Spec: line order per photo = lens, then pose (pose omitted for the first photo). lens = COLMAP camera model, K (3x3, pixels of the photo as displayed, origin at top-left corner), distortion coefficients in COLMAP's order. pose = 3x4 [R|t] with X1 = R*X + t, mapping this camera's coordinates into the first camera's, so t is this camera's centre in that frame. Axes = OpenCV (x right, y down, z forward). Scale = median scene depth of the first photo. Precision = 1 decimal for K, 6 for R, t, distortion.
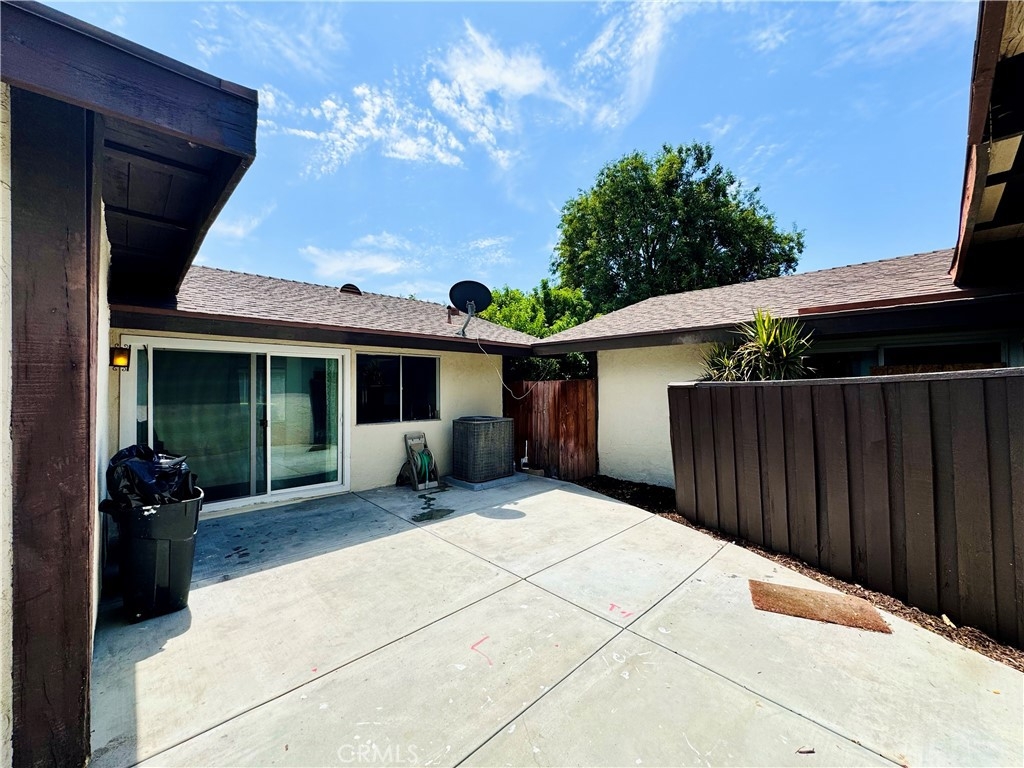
lens RADIAL K [[406.5, 0, 513.5], [0, 406.5, 386.8], [0, 0, 1]] dist [-0.001498, -0.000716]
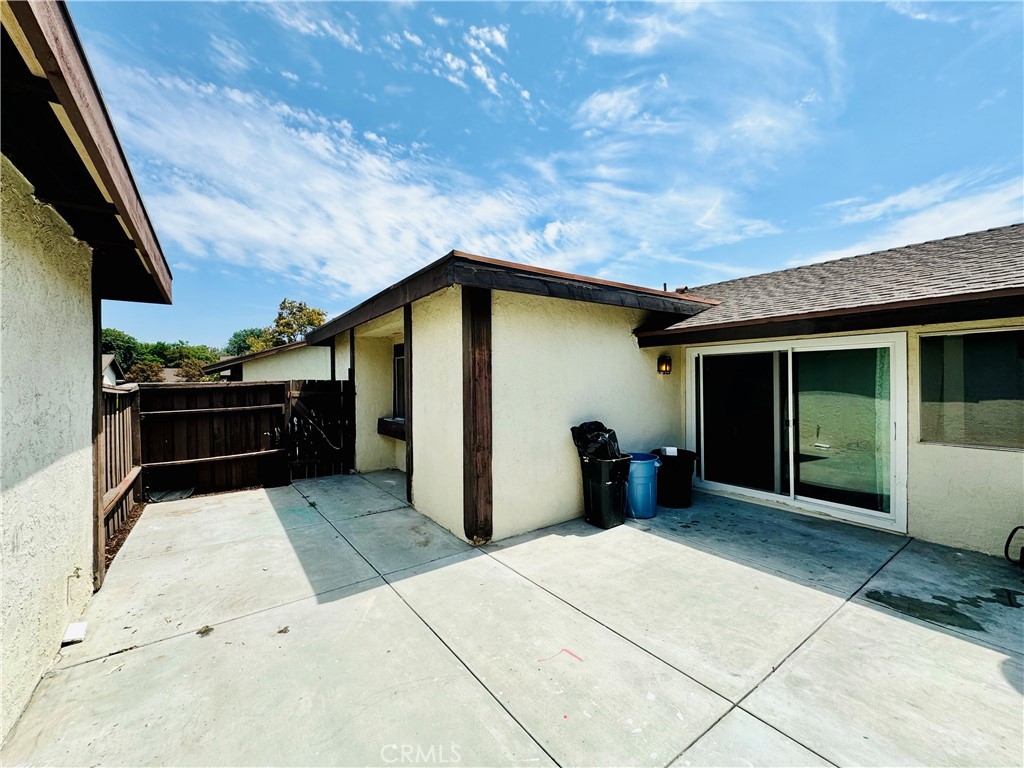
lens RADIAL K [[406.5, 0, 509.5], [0, 406.5, 382.7], [0, 0, 1]] dist [-0.001498, -0.000716]
pose [[-0.132851, 0.007073, -0.991111, 0.535864], [0.006981, 0.999956, 0.006201, -0.019710], [0.991111, -0.006095, -0.132894, 0.584320]]
